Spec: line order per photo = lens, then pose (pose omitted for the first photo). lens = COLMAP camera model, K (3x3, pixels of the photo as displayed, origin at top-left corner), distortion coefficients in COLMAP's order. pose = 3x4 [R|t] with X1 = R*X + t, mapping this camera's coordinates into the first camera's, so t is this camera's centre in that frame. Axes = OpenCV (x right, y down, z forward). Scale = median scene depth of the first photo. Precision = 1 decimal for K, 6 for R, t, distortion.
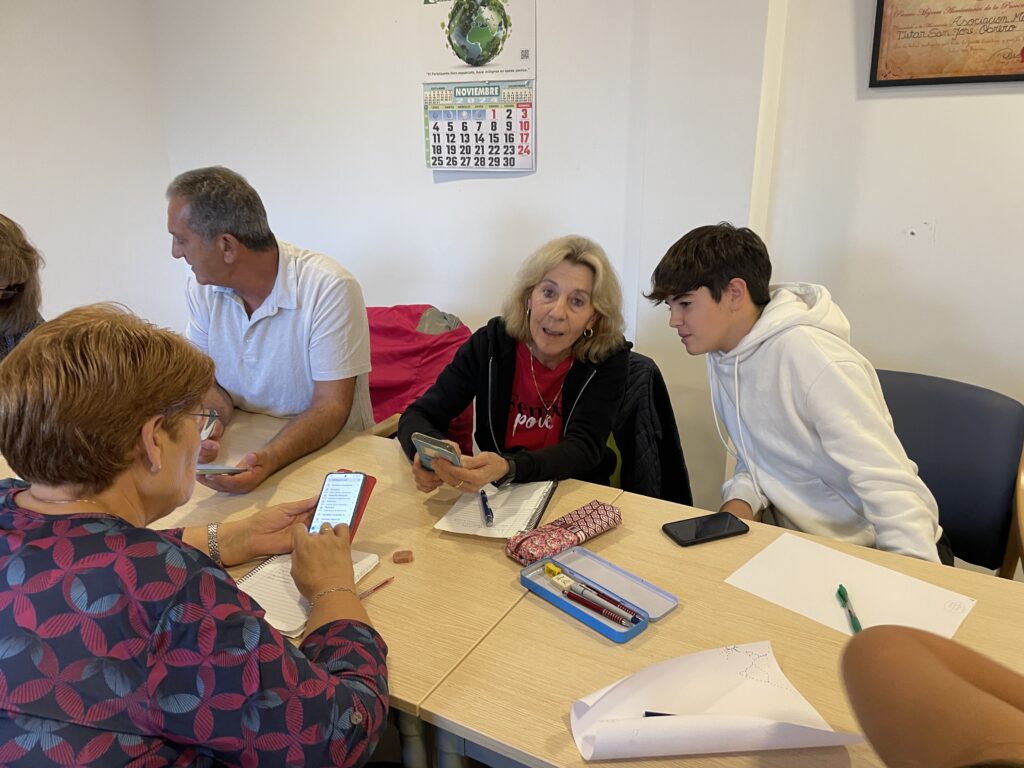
lens RADIAL K [[796.8, 0, 510.8], [0, 796.8, 379.7], [0, 0, 1]] dist [0.043768, -0.033798]
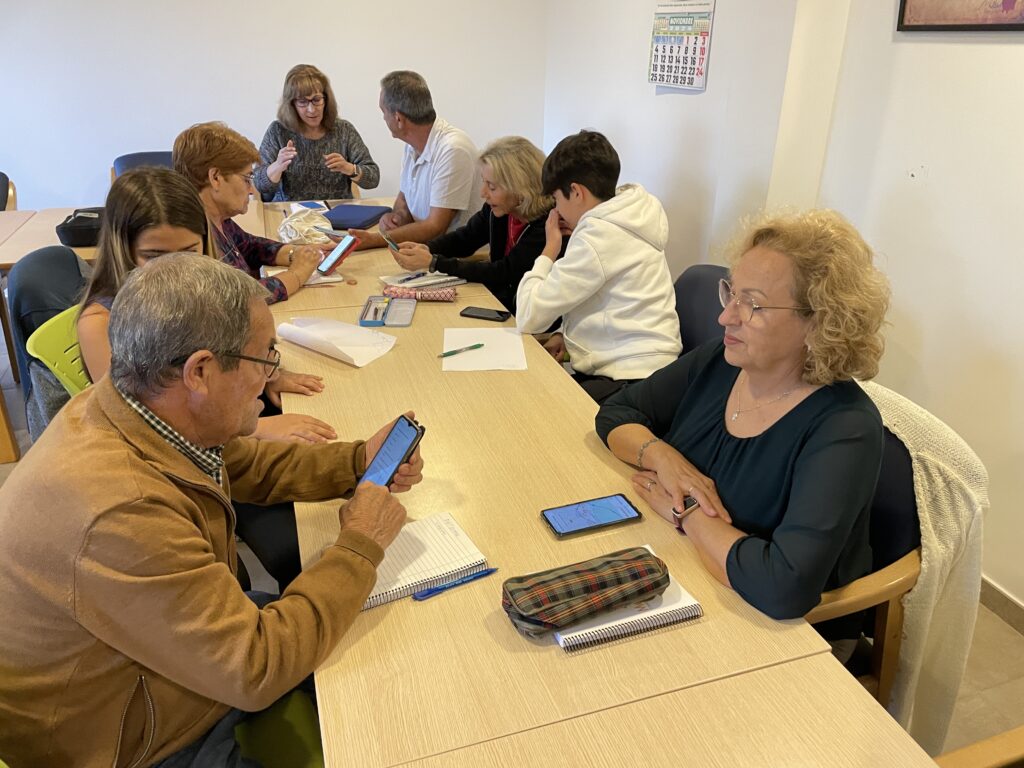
lens RADIAL K [[796.8, 0, 515.1], [0, 796.8, 392.5], [0, 0, 1]] dist [0.043768, -0.033798]
pose [[0.743791, 0.298628, -0.597993, 0.683893], [-0.224547, 0.954288, 0.197262, 0.002620], [0.629566, -0.012445, 0.776847, -0.140160]]
